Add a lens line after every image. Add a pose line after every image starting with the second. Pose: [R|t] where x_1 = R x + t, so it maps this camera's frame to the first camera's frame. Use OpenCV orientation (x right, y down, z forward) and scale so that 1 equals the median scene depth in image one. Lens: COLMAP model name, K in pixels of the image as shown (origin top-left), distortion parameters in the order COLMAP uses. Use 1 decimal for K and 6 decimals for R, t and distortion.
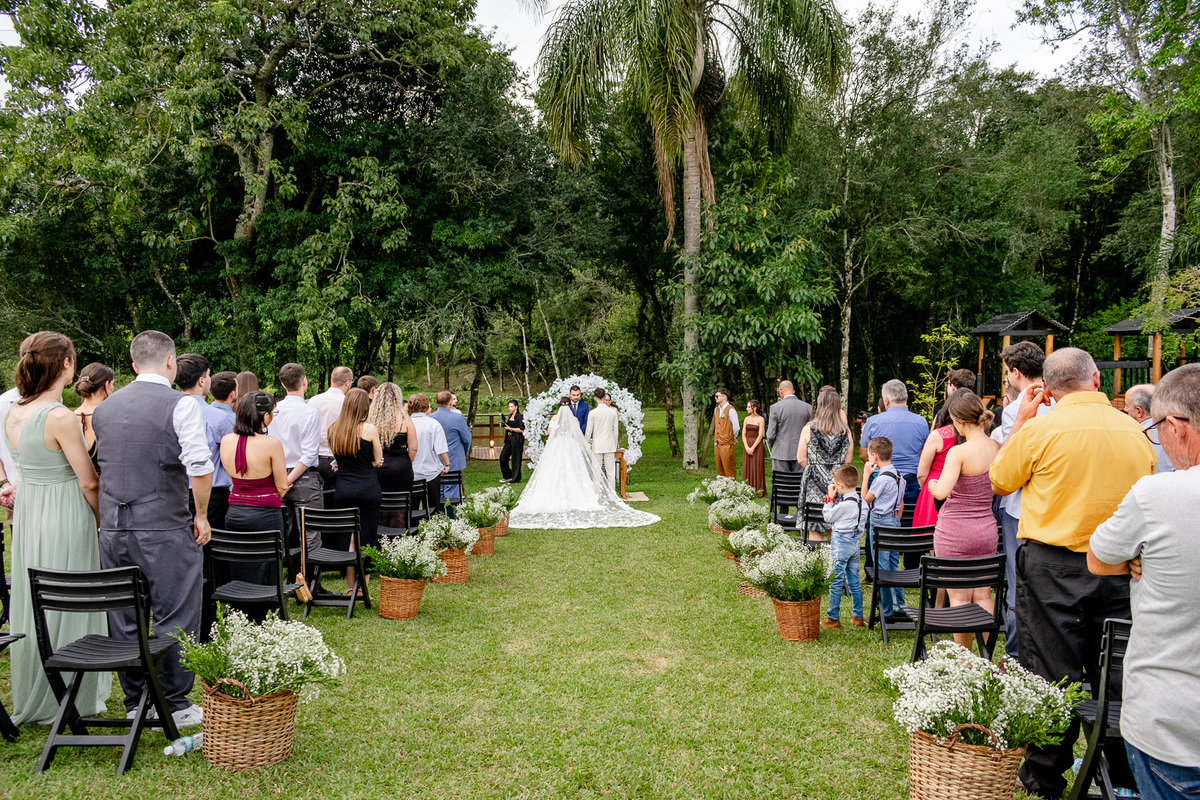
lens RADIAL K [[943.9, 0, 602.6], [0, 943.9, 387.2], [0, 0, 1]] dist [0.013816, 0.005678]
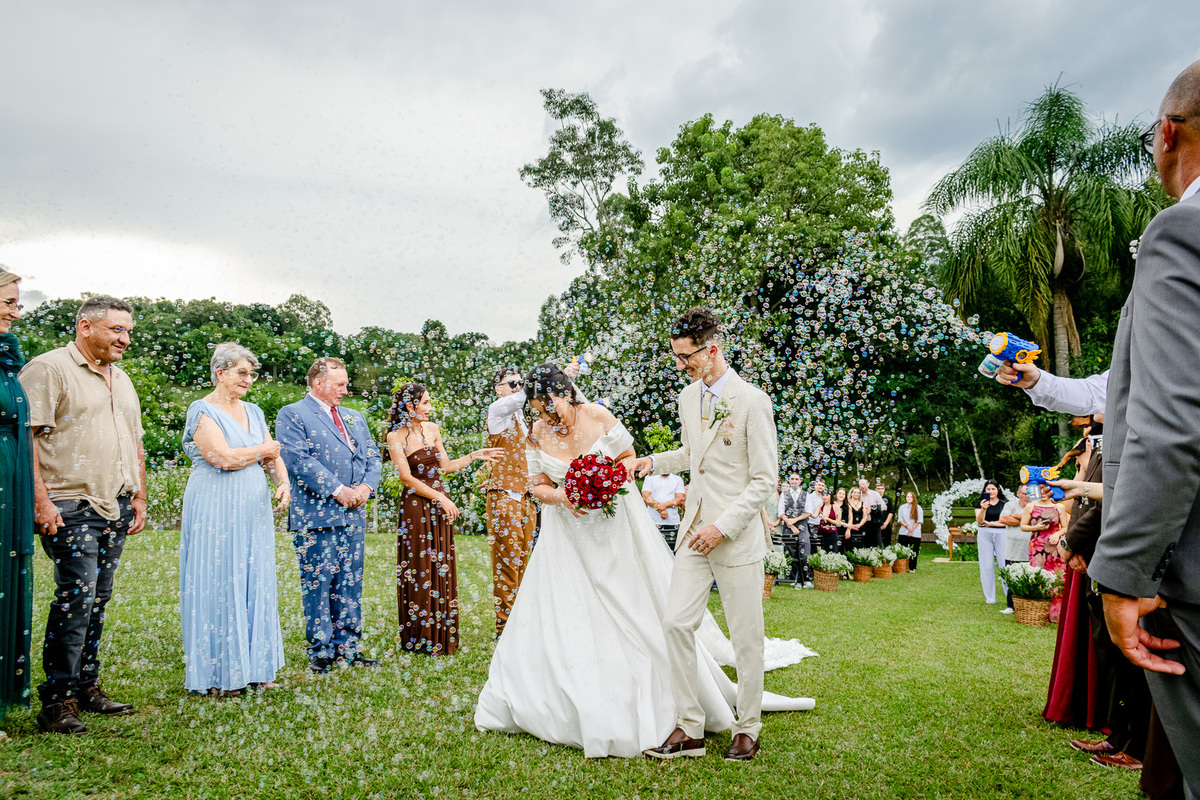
lens RADIAL K [[943.9, 0, 602.6], [0, 943.9, 387.2], [0, 0, 1]] dist [0.013816, 0.005678]
pose [[0.902687, -0.033514, -0.428990, 0.081622], [-0.010605, 0.994927, -0.100043, -0.002176], [0.430166, 0.094858, 0.897752, -0.509508]]
